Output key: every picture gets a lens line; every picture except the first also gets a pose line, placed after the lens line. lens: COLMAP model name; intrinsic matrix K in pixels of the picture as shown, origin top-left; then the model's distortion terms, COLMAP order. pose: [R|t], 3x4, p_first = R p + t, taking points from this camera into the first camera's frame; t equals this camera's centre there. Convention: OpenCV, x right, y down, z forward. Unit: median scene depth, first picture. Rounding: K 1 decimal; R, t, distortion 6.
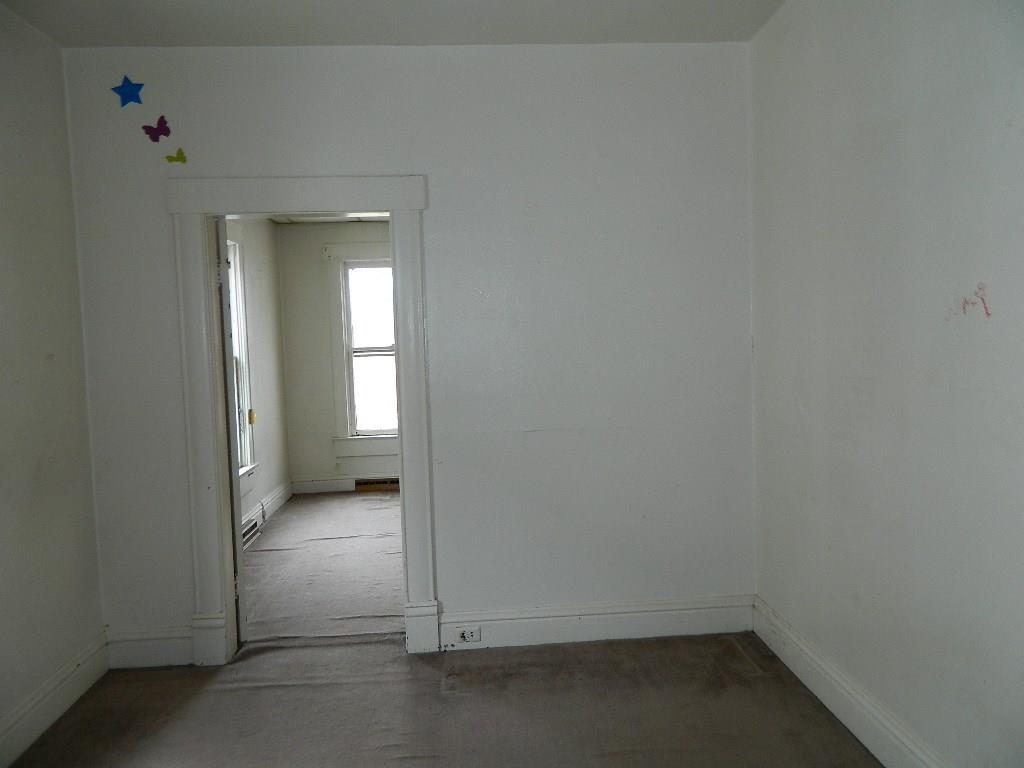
lens RADIAL K [[777.4, 0, 512.0], [0, 777.4, 384.0], [0, 0, 1]] dist [0.024989, -0.006107]
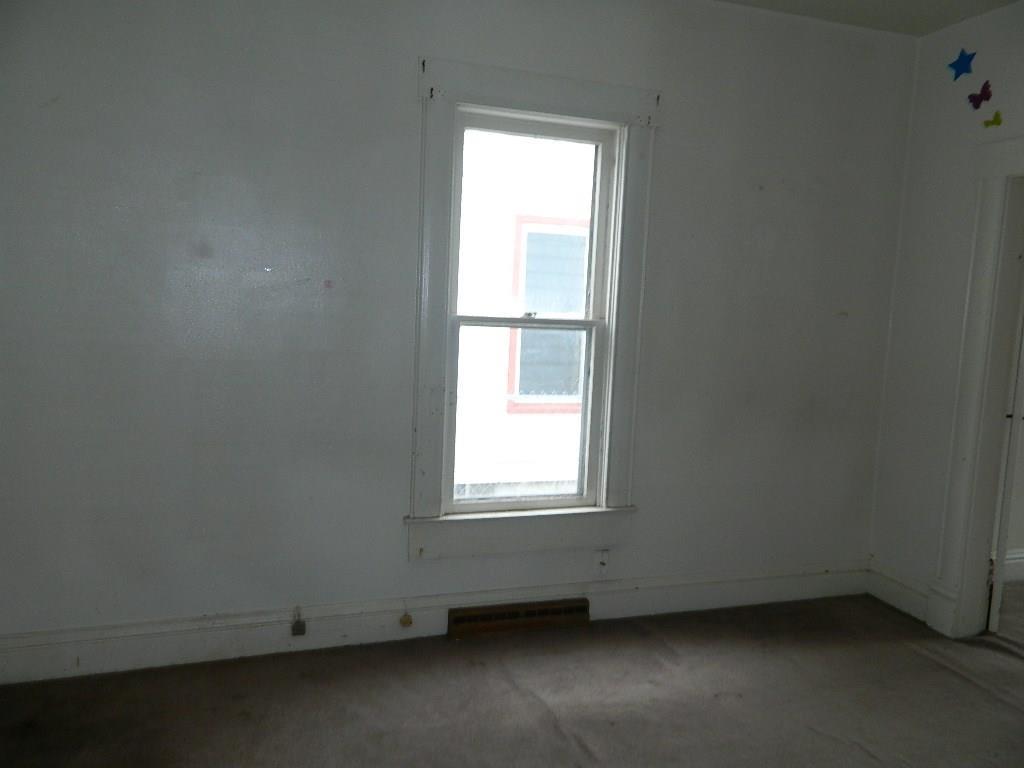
lens RADIAL K [[777.4, 0, 512.0], [0, 777.4, 384.0], [0, 0, 1]] dist [0.024989, -0.006107]
pose [[0.241471, 0.156016, -0.957784, 0.419834], [-0.114275, 0.984696, 0.131589, -0.026834], [0.963656, 0.077676, 0.255605, 0.196304]]
